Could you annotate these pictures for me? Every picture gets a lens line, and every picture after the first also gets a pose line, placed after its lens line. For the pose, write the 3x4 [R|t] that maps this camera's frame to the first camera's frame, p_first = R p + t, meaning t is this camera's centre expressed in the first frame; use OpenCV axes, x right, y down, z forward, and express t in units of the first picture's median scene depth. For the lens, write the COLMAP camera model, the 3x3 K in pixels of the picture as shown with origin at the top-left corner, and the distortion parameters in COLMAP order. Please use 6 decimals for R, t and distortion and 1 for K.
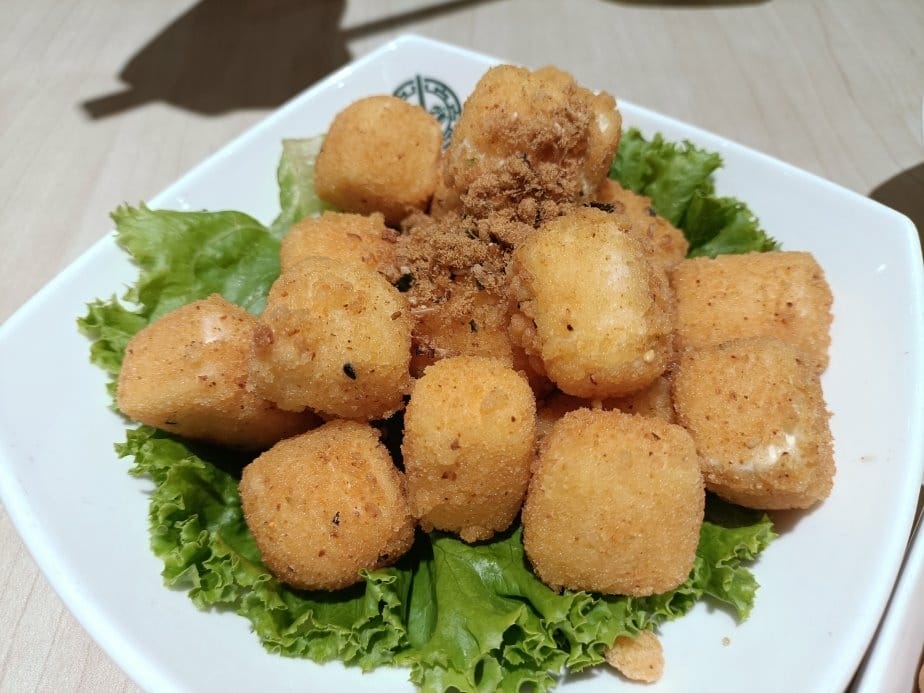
lens RADIAL K [[740.4, 0, 462.0], [0, 740.4, 346.5], [0, 0, 1]] dist [-0.002854, -0.003373]
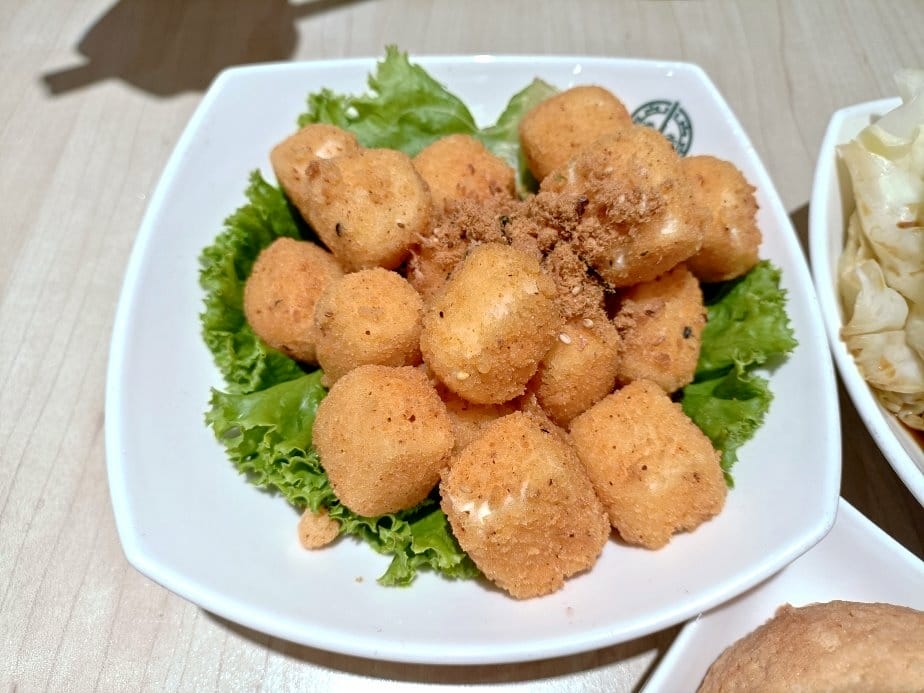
lens RADIAL K [[740.4, 0, 462.0], [0, 740.4, 346.5], [0, 0, 1]] dist [-0.002854, -0.003373]
pose [[0.577740, 0.706811, -0.408209, 0.487233], [-0.649381, 0.701021, 0.294743, -0.257297], [0.494491, 0.094799, 0.863998, -0.036368]]
